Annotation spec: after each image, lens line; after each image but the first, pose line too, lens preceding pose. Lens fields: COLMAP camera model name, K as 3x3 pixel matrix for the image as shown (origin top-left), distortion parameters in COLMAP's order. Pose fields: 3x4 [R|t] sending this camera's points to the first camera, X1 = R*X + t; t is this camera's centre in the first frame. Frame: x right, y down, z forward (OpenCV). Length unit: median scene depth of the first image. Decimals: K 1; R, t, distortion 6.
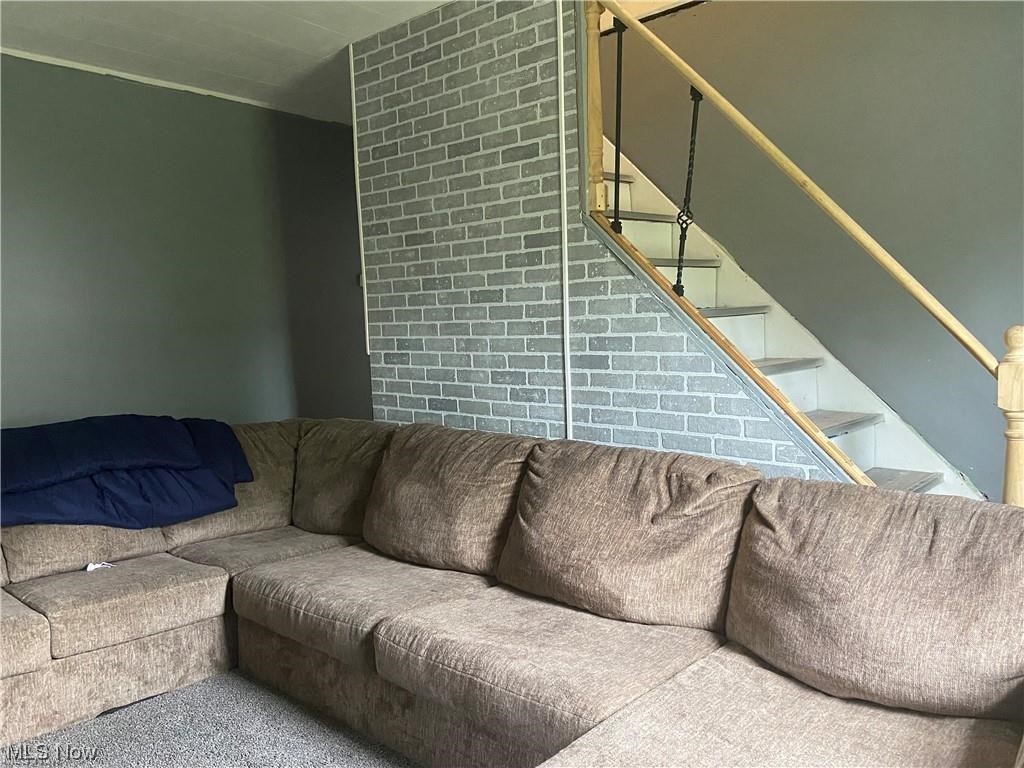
lens RADIAL K [[785.9, 0, 512.1], [0, 785.9, 388.7], [0, 0, 1]] dist [0.117476, -0.149271]
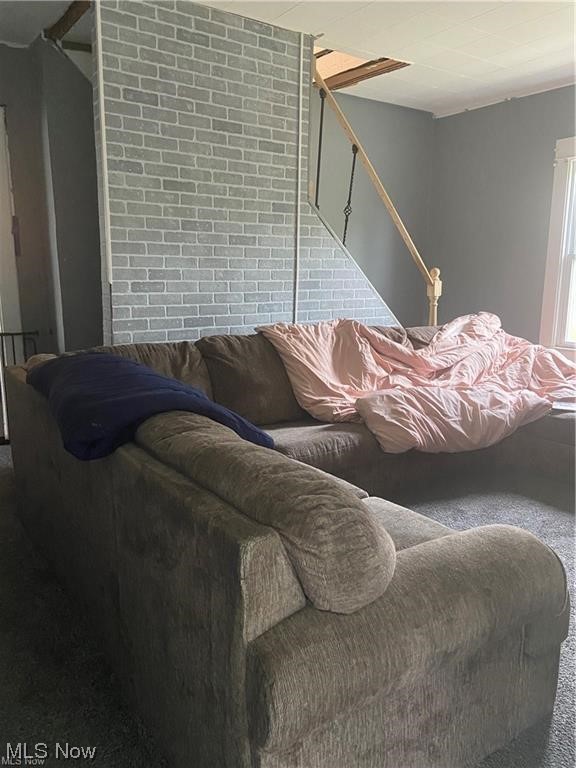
lens RADIAL K [[589.5, 0, 288.2], [0, 589.5, 381.8], [0, 0, 1]] dist [0.117476, -0.149271]
pose [[0.187742, -0.152502, 0.970307, -1.054236], [0.076080, 0.987163, 0.140430, -0.008386], [-0.979268, 0.047456, 0.196934, 0.686951]]
